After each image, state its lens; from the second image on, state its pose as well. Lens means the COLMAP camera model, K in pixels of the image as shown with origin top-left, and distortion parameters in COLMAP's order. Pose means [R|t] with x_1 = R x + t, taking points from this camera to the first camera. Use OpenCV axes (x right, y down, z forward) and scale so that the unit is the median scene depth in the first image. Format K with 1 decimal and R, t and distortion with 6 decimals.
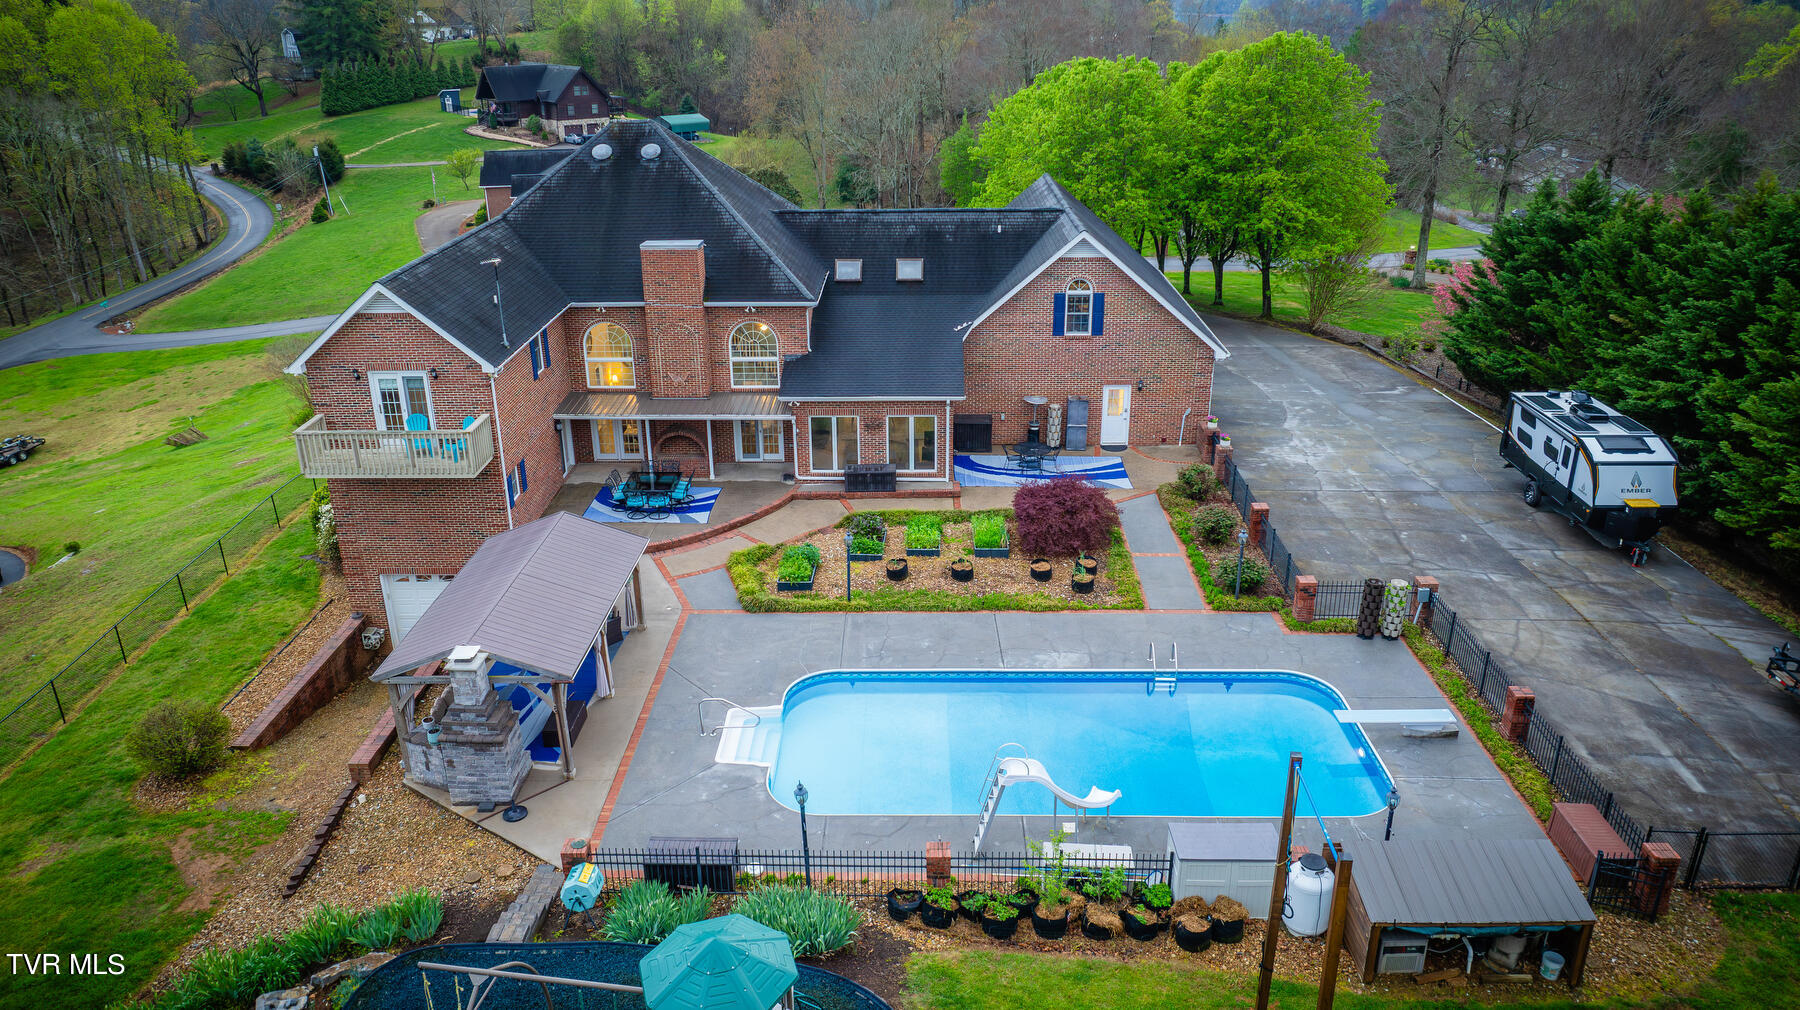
lens RADIAL K [[1274.7, 0, 901.3], [0, 1274.7, 496.9], [0, 0, 1]] dist [-0.021063, -0.000791]
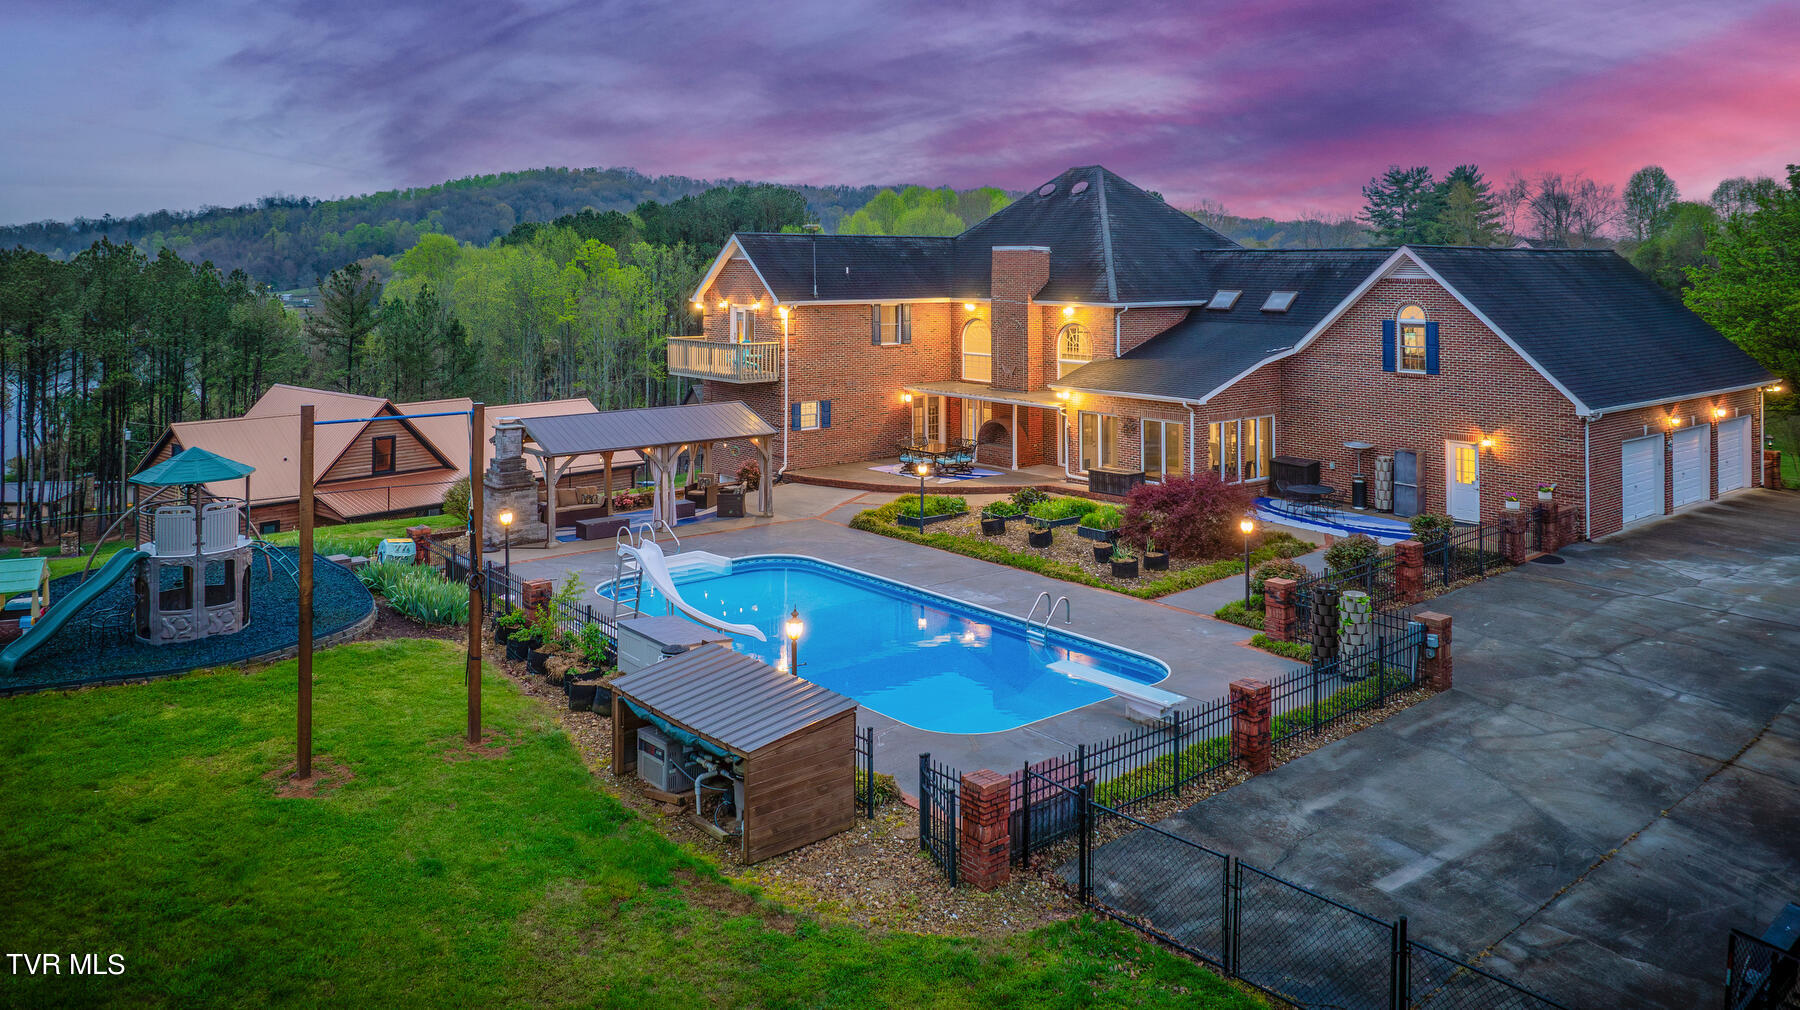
lens RADIAL K [[1332.5, 0, 897.9], [0, 1332.5, 223.4], [0, 0, 1]] dist [-0.003317, -0.002581]
pose [[0.655637, -0.012060, -0.754980, 0.613836], [-0.282751, 0.923201, -0.260292, 0.110308], [0.700138, 0.384128, 0.601874, 0.221839]]
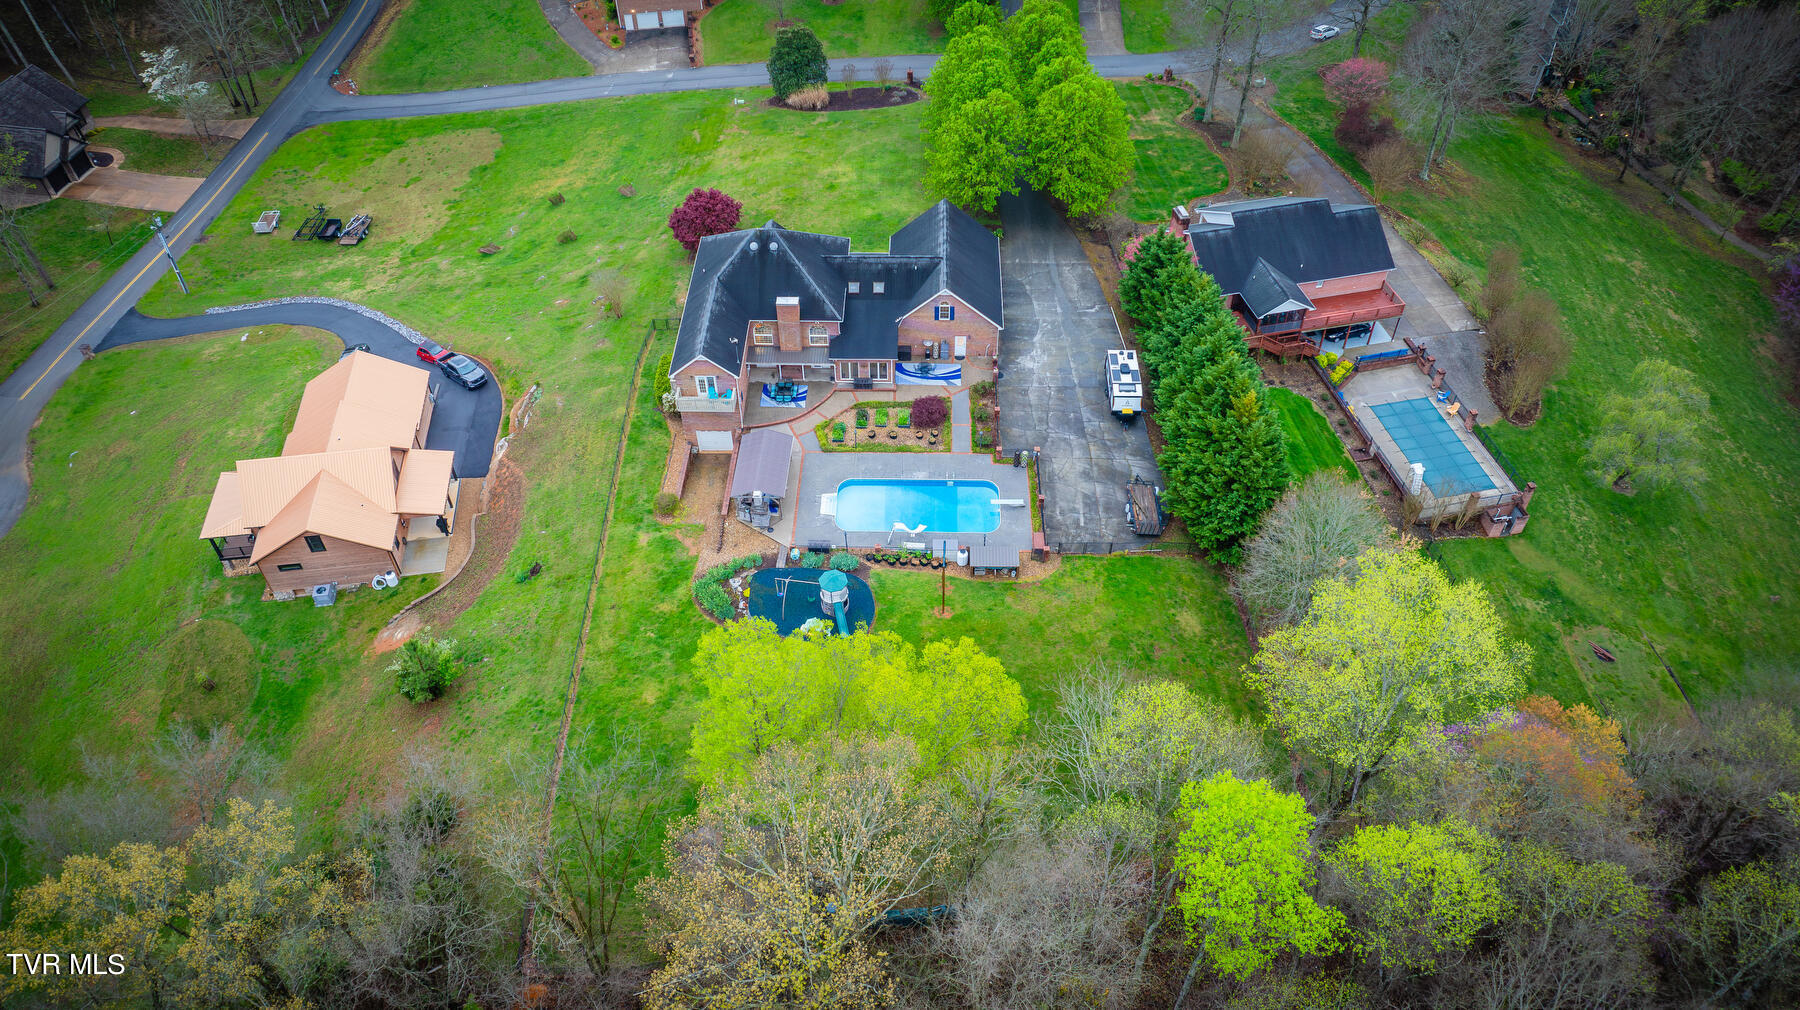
lens RADIAL K [[1281.2, 0, 900.0], [0, 1281.2, 505.0], [0, 0, 1]] dist [-0.000959, -0.001947]
pose [[0.999971, 0.005090, -0.005606, 0.070728], [-0.002396, 0.914997, 0.403453, -0.878049], [0.007183, -0.403428, 0.914983, -1.595798]]
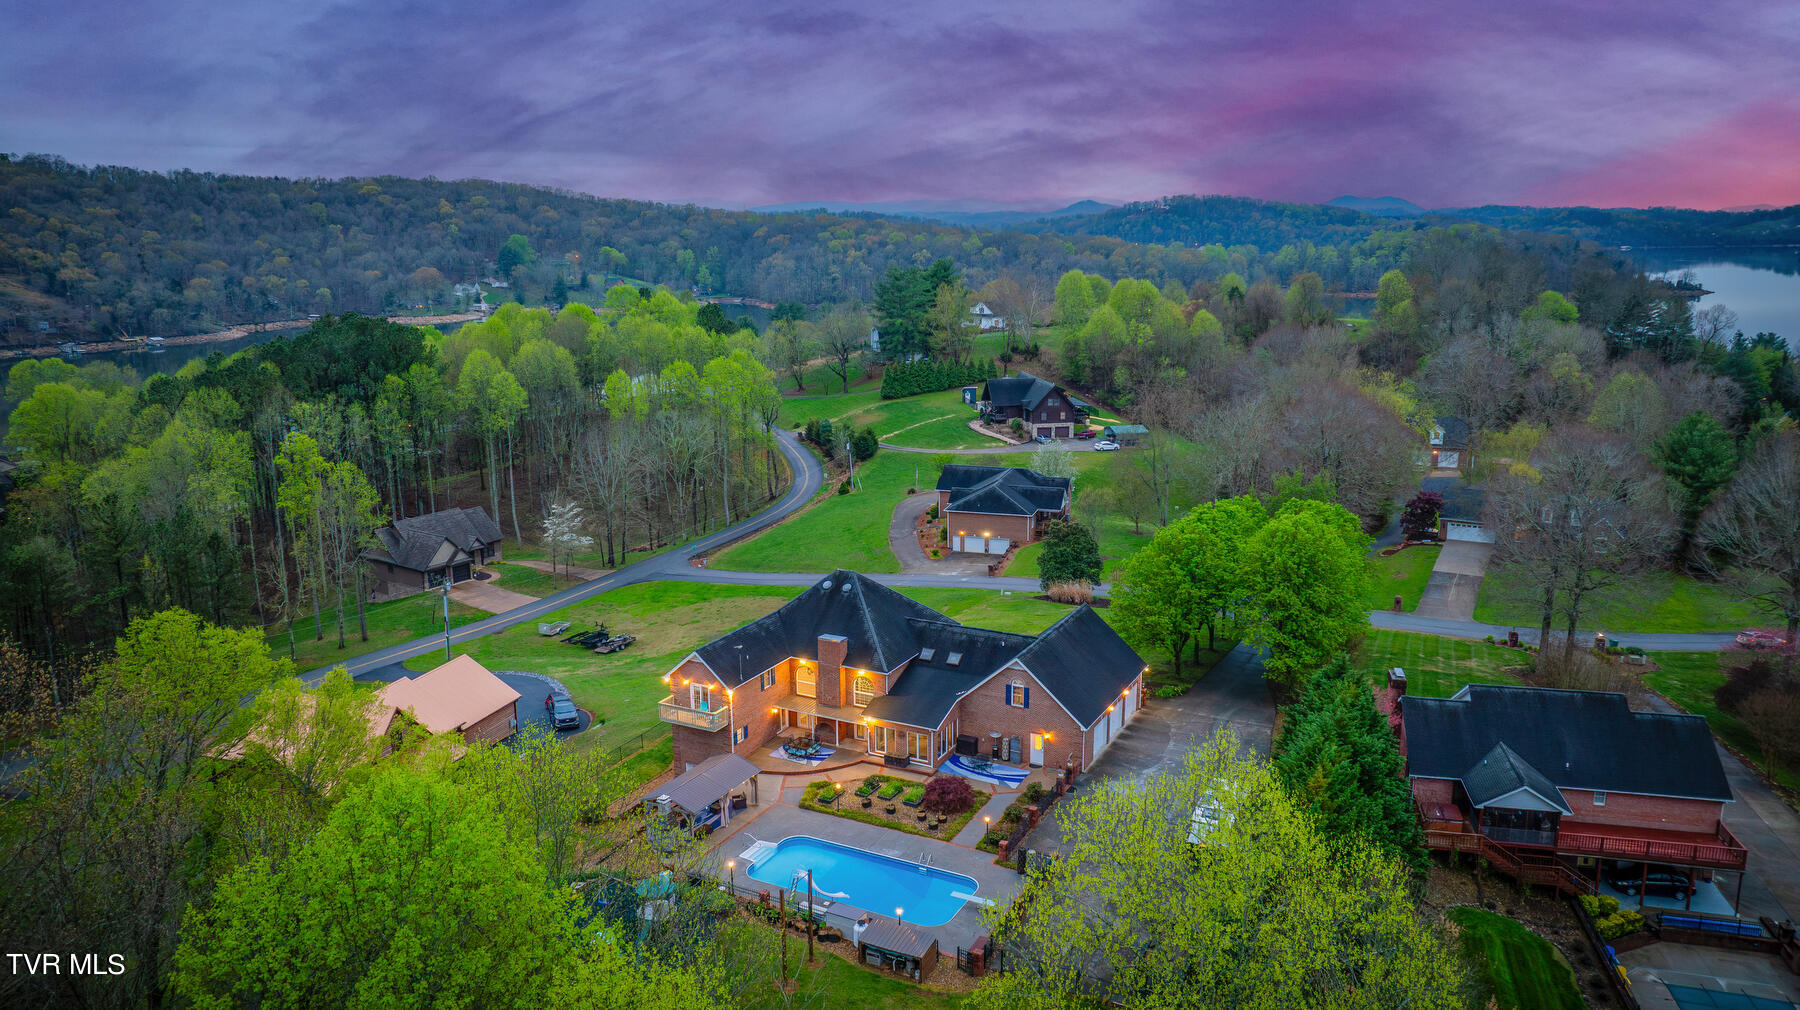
lens RADIAL K [[1275.7, 0, 900.0], [0, 1275.7, 505.0], [0, 0, 1]] dist [-0.003497, -0.004534]
pose [[0.894889, 0.100331, -0.434865, 0.867068], [-0.166594, 0.979067, -0.116940, -0.182891], [0.414029, 0.177094, 0.892871, -0.980171]]
